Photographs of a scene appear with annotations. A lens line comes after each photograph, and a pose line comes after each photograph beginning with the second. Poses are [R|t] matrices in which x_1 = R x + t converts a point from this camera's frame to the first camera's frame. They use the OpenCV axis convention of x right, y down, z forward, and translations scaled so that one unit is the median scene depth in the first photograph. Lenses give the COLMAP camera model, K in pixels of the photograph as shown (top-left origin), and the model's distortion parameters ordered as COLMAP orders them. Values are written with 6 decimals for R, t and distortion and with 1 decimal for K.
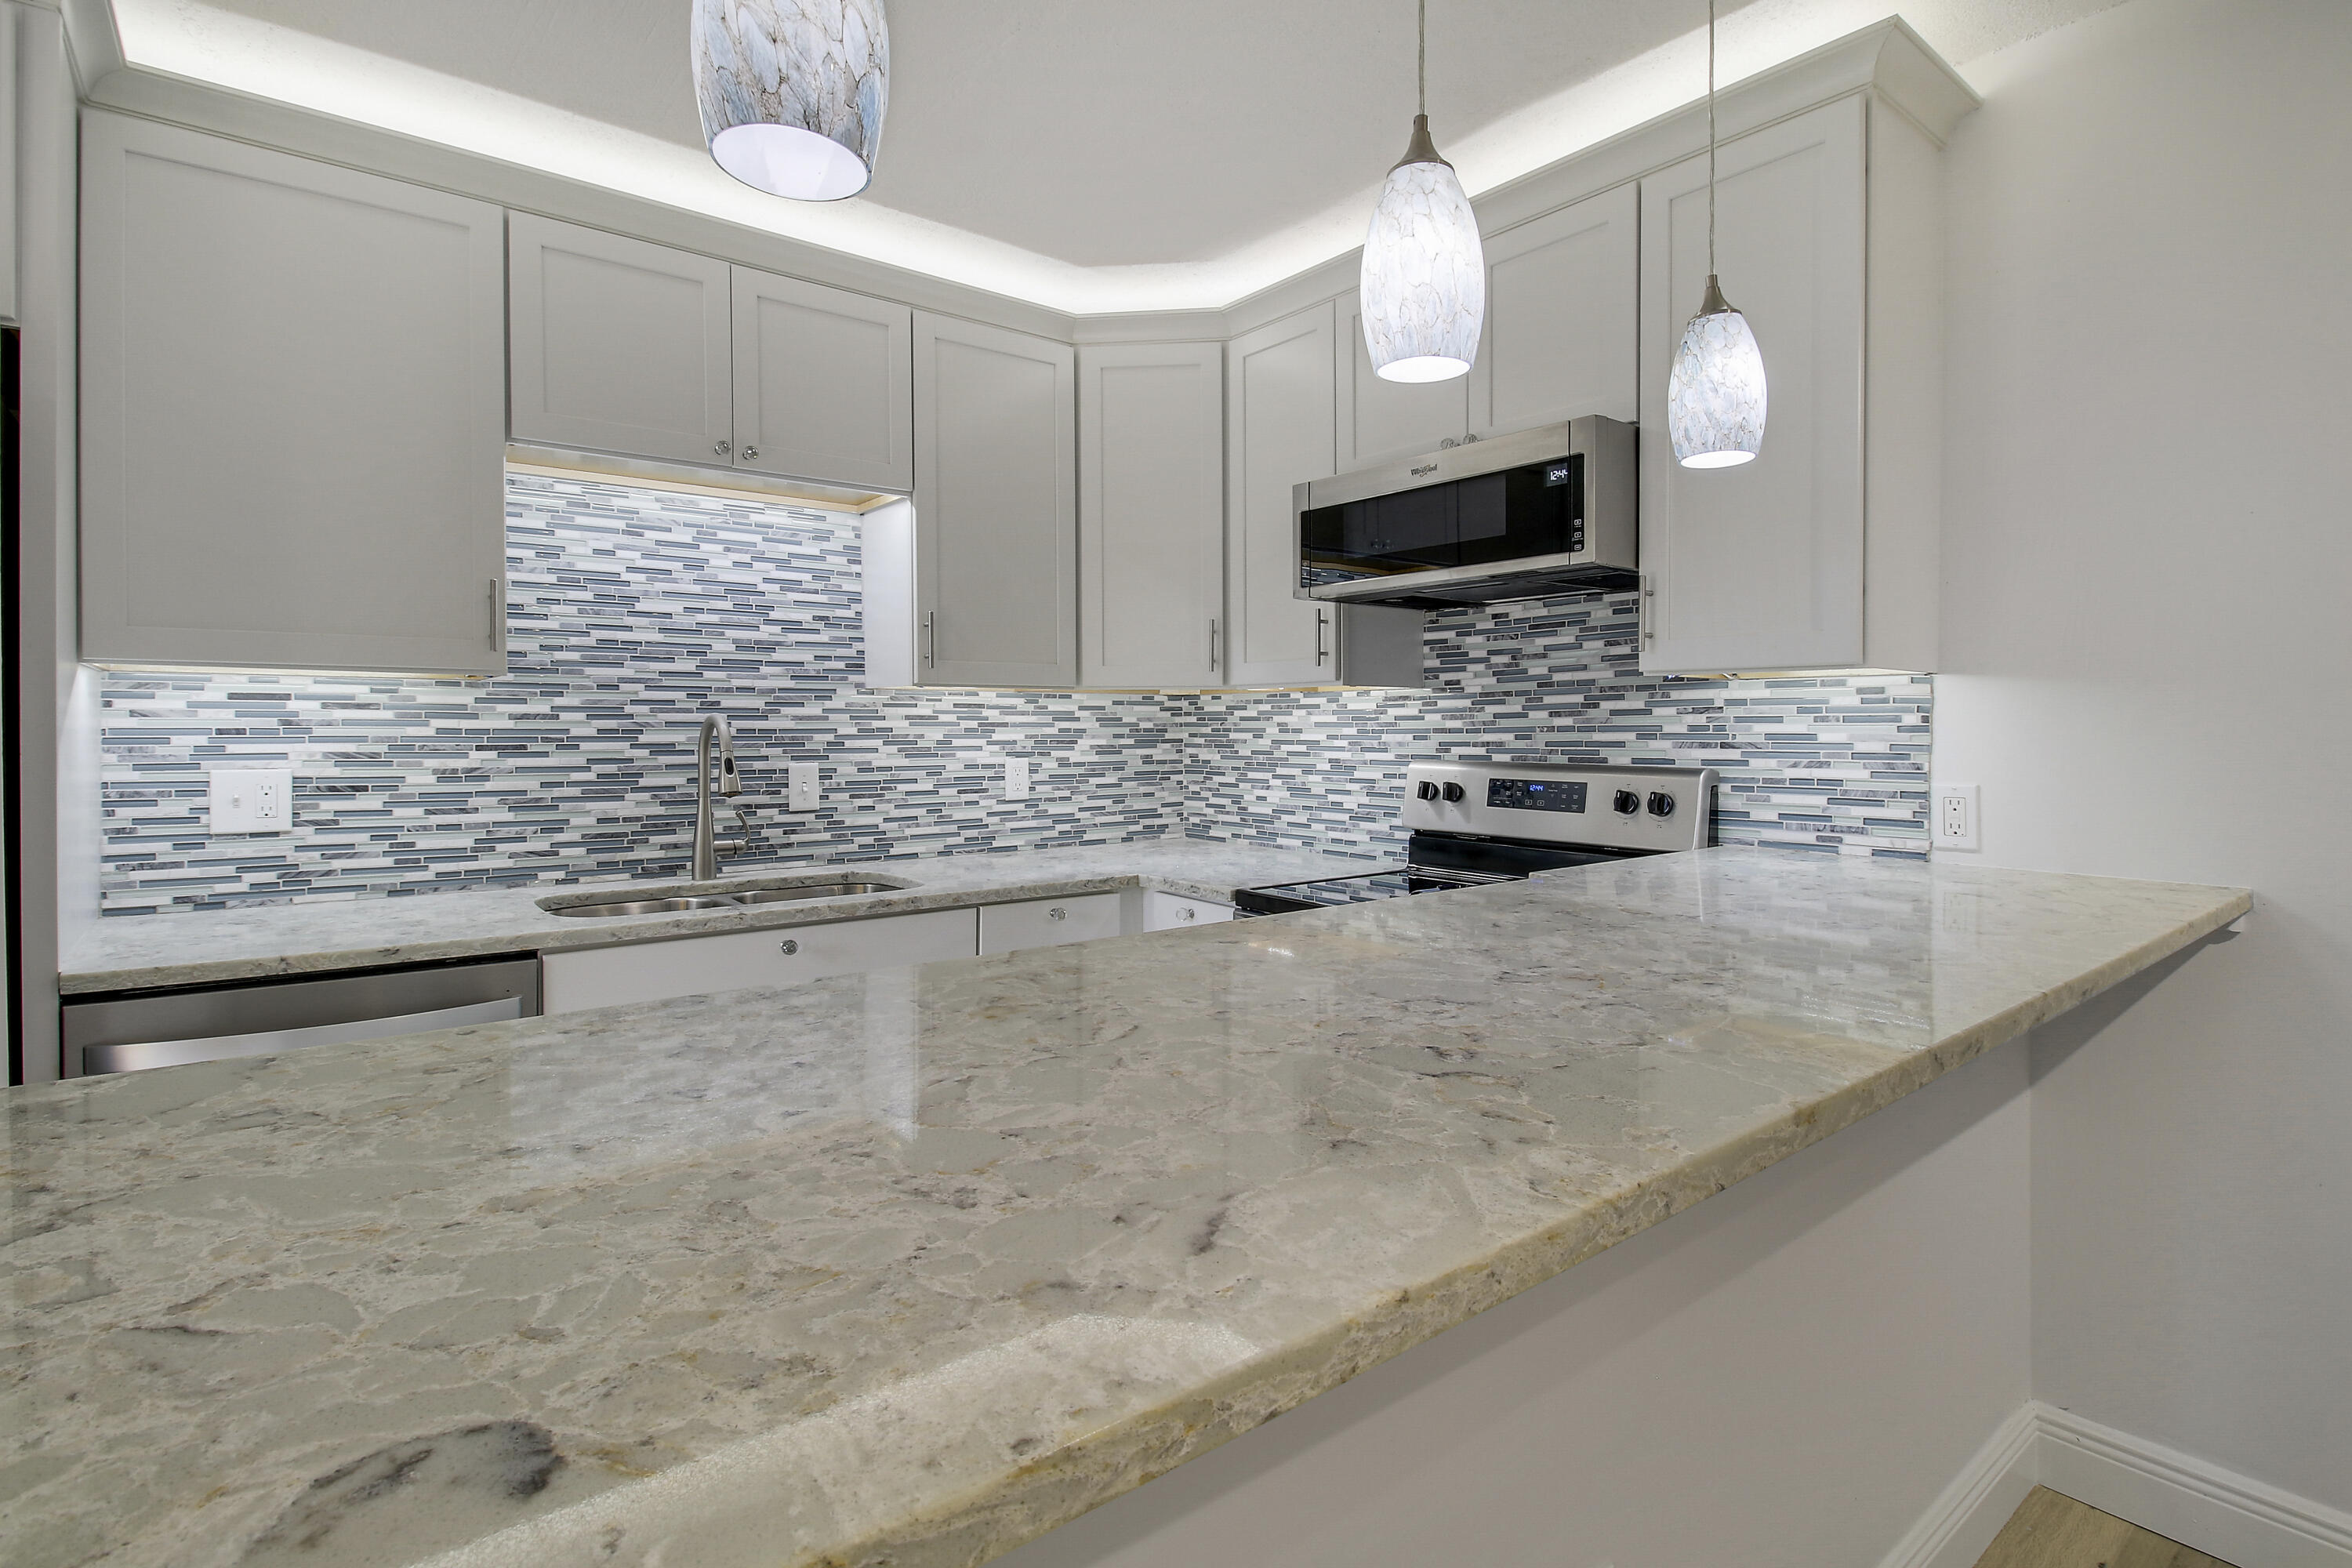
lens RADIAL K [[1115.8, 0, 1179.3], [0, 1115.8, 763.8], [0, 0, 1]] dist [0.001487, -0.011587]
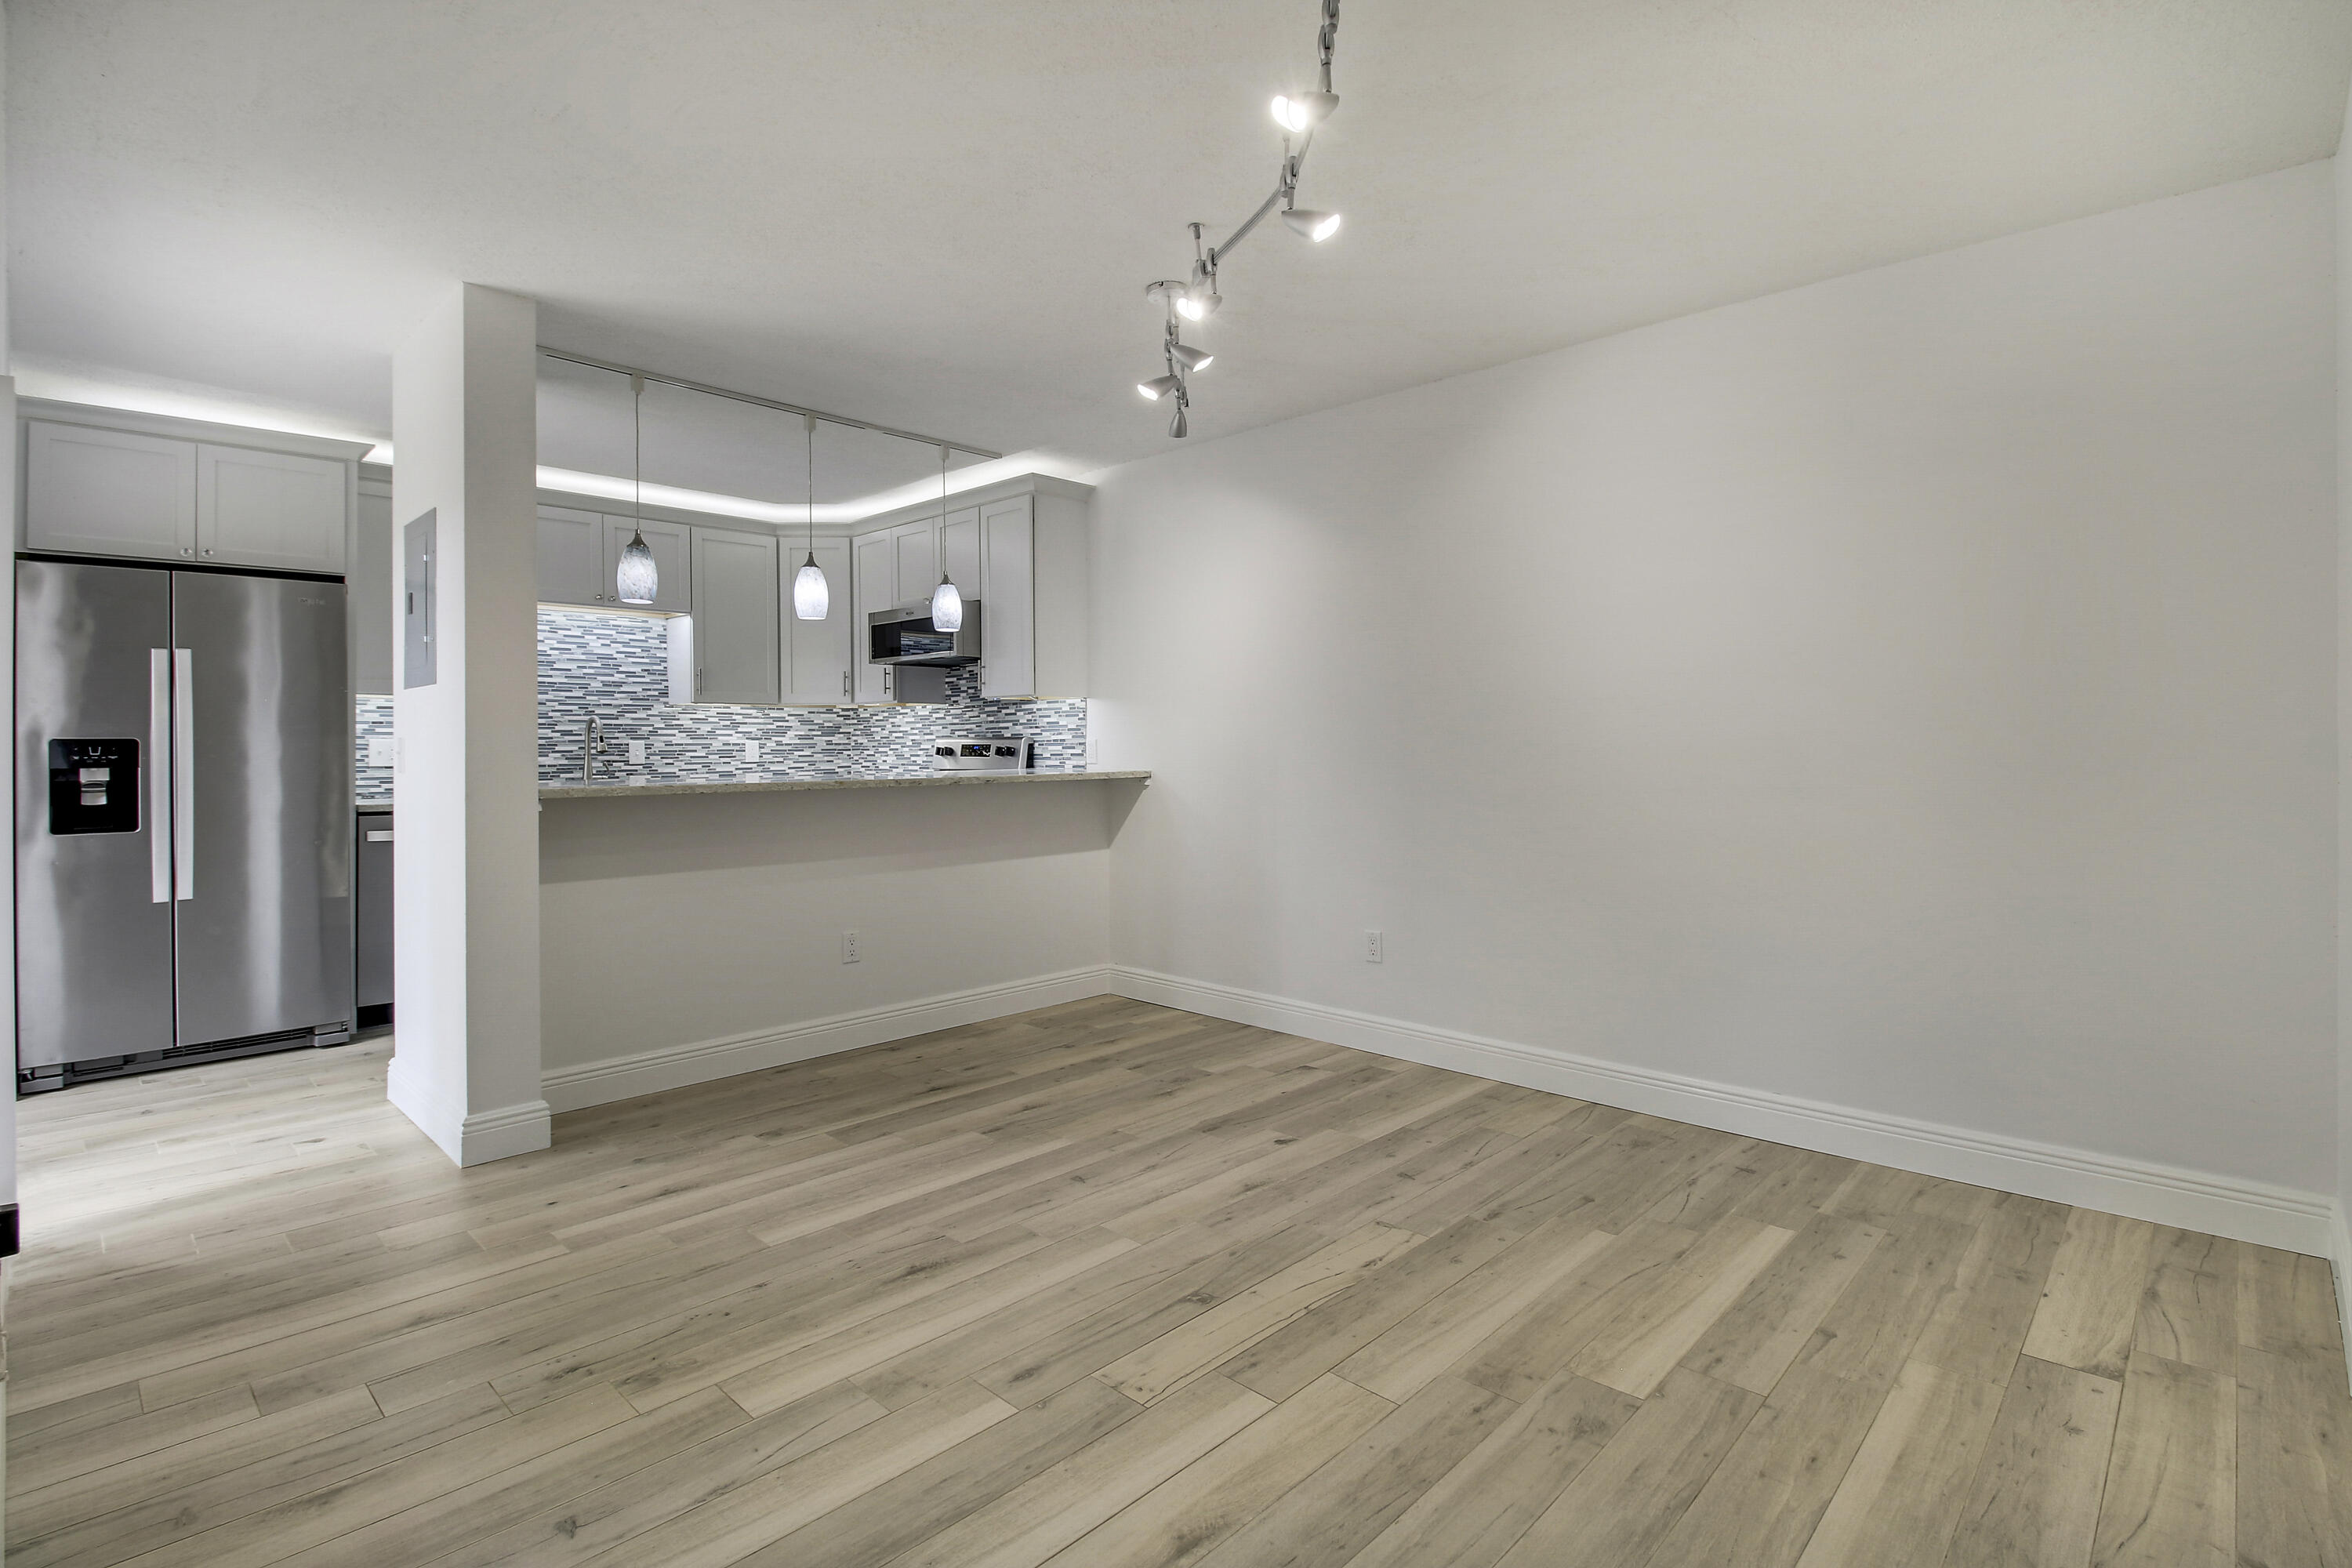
lens RADIAL K [[1115.8, 0, 1183.5], [0, 1115.8, 769.5], [0, 0, 1]] dist [0.001487, -0.011587]
pose [[0.990793, -0.007419, 0.135185, 0.414123], [0.009370, 0.999861, -0.013805, 0.097596], [-0.135064, 0.014945, 0.990724, -1.267109]]
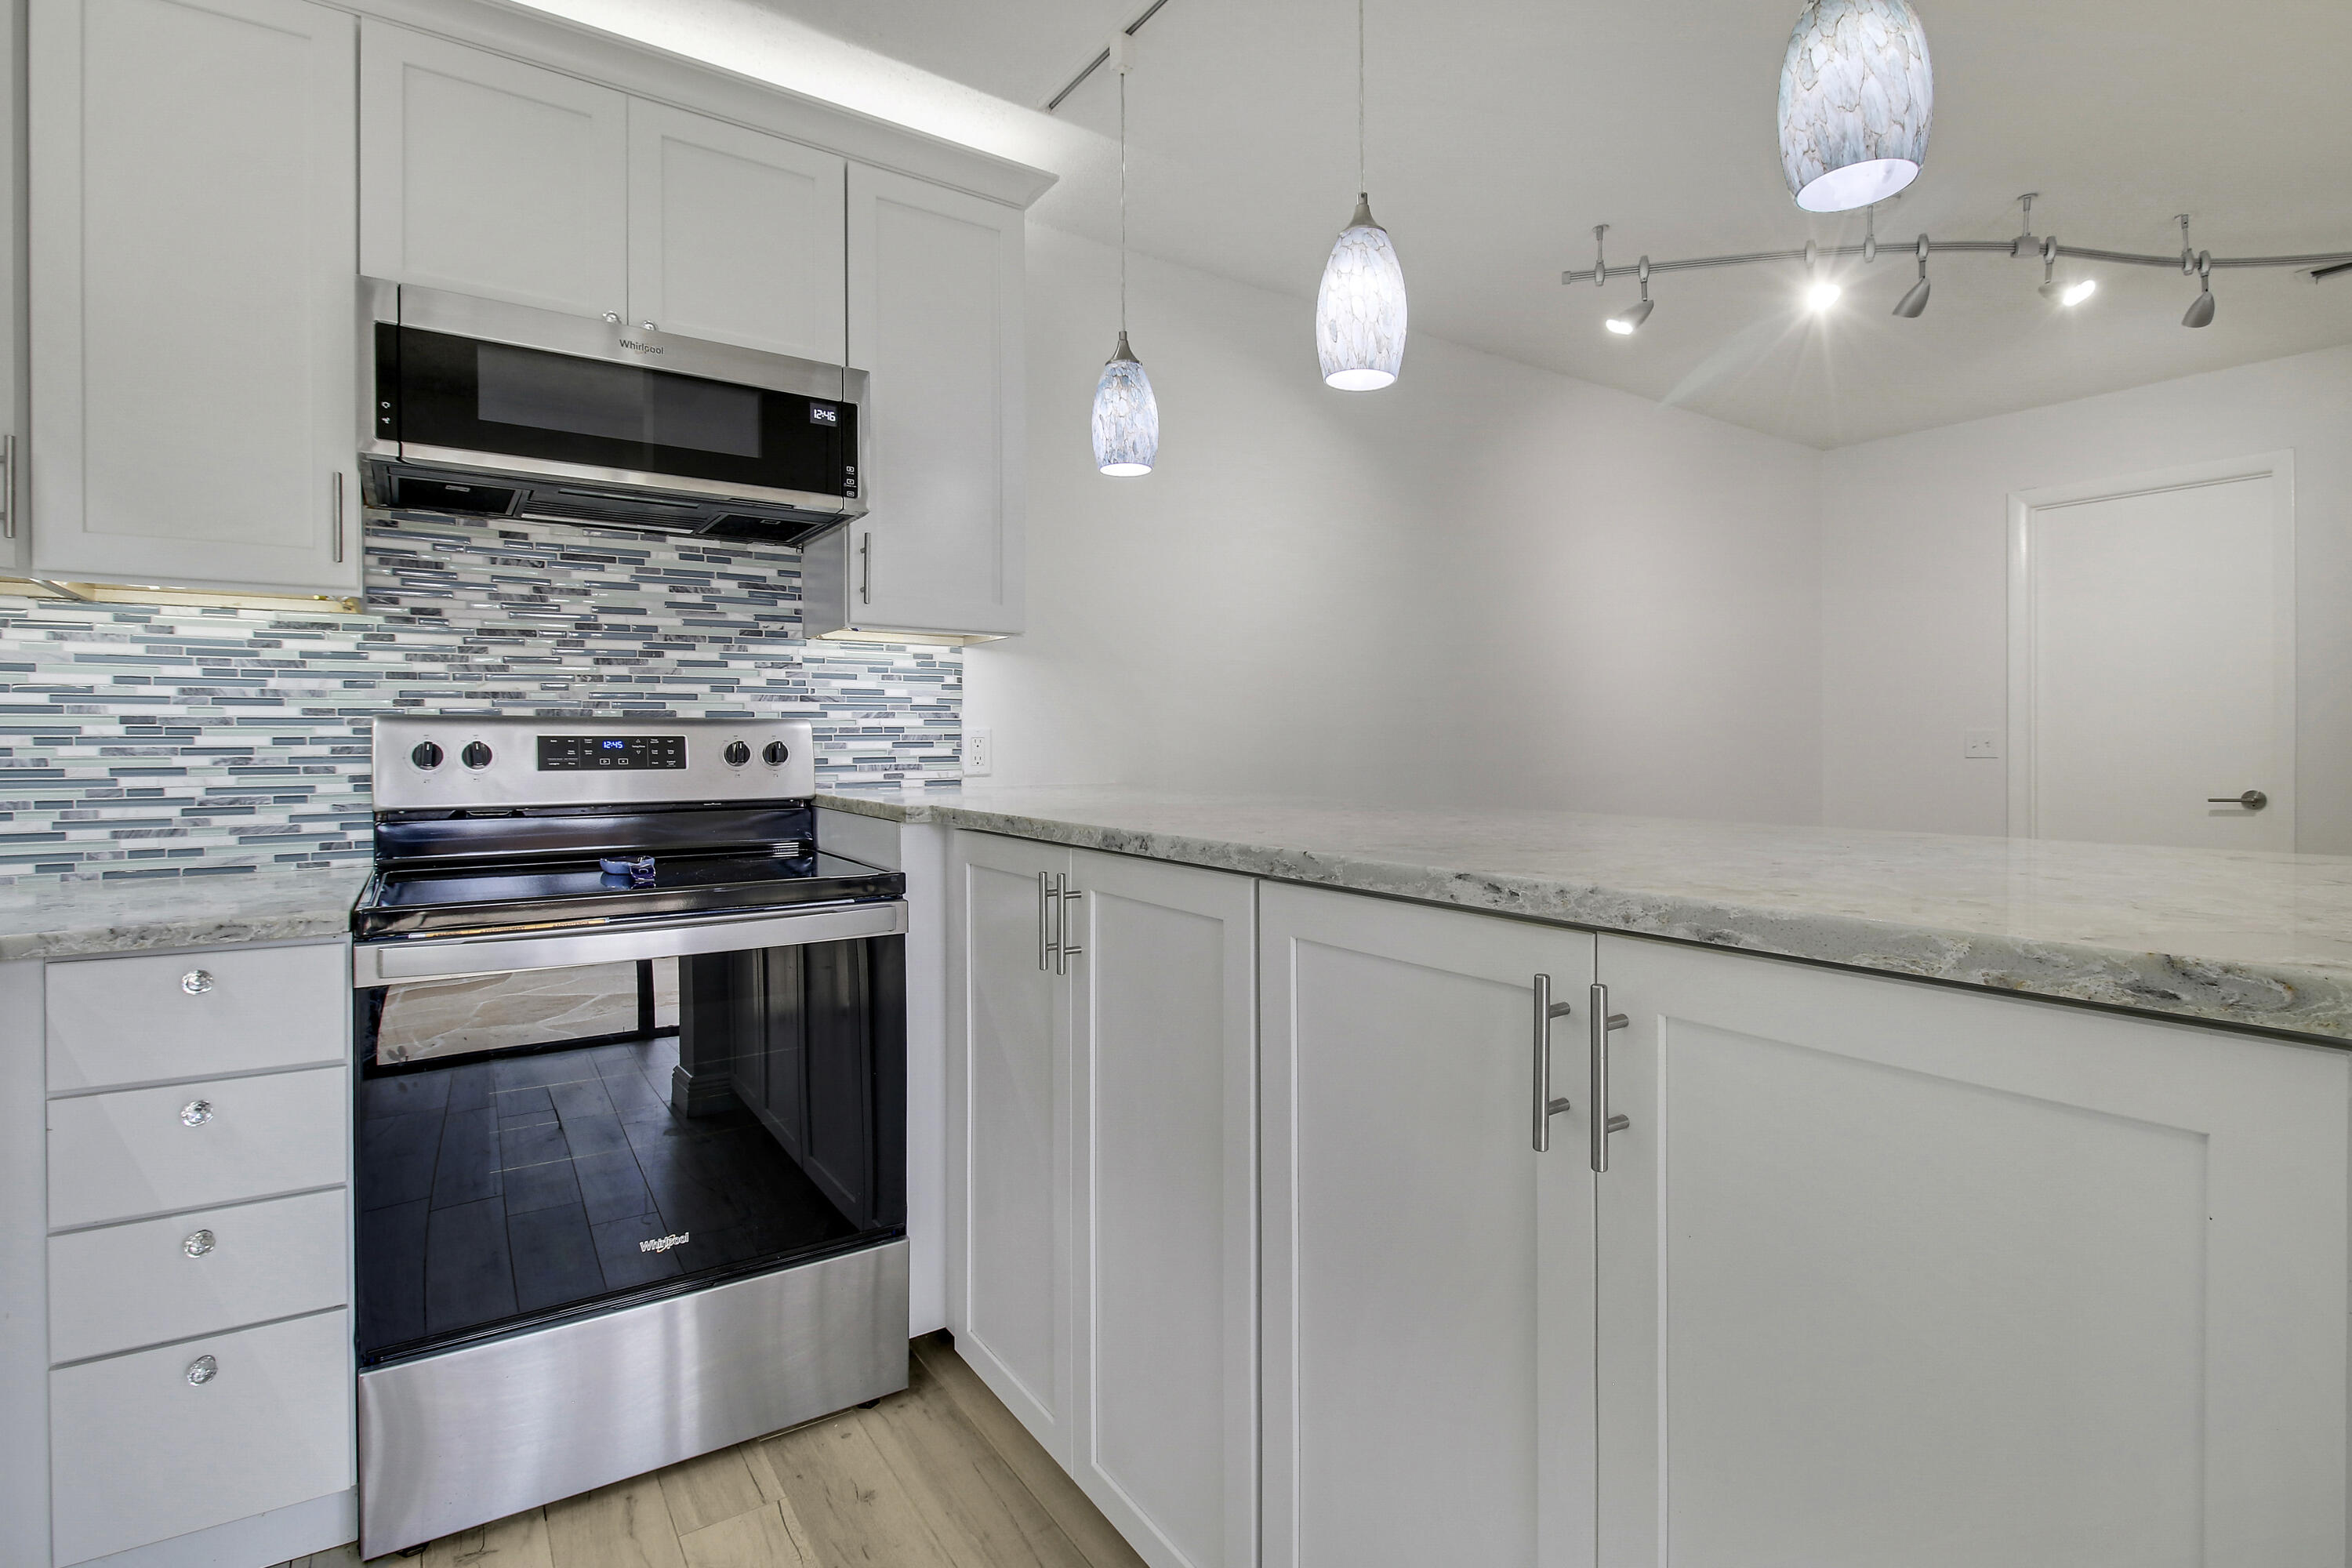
lens RADIAL K [[1115.8, 0, 1215.3], [0, 1115.8, 762.7], [0, 0, 1]] dist [0.001487, -0.011587]
pose [[0.059385, -0.016969, 0.998091, -0.498901], [0.036284, 0.999231, 0.014829, 0.038577], [-0.997576, 0.035334, 0.059955, 0.465221]]
